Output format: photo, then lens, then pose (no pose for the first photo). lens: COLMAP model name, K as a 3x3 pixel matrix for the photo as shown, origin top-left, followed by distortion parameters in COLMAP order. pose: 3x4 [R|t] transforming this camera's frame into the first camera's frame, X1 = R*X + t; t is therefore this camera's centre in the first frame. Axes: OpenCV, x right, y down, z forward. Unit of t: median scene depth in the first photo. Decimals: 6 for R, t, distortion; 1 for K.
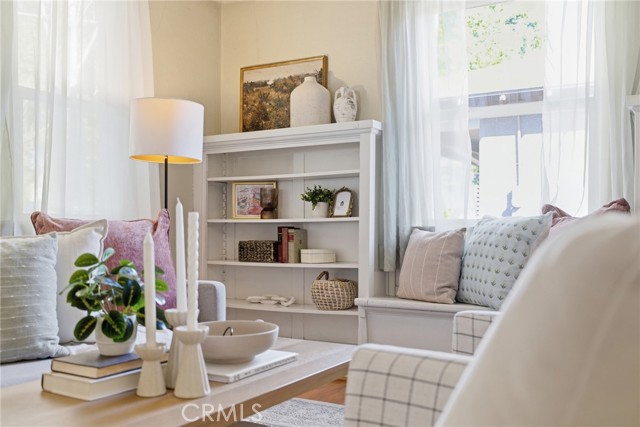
lens RADIAL K [[636.8, 0, 320.0], [0, 636.8, 215.0], [0, 0, 1]] dist [0.024363, 0.000000]
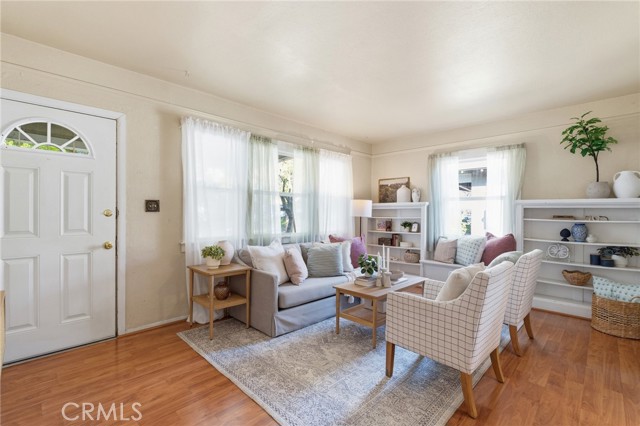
lens RADIAL K [[292.0, 0, 322.6], [0, 292.0, 210.0], [0, 0, 1]] dist [-0.002953, -0.000011]
pose [[0.970600, 0.005363, -0.240637, -0.055954], [-0.003836, 0.999969, 0.006815, -0.110017], [0.240667, -0.005691, 0.970591, -0.444805]]
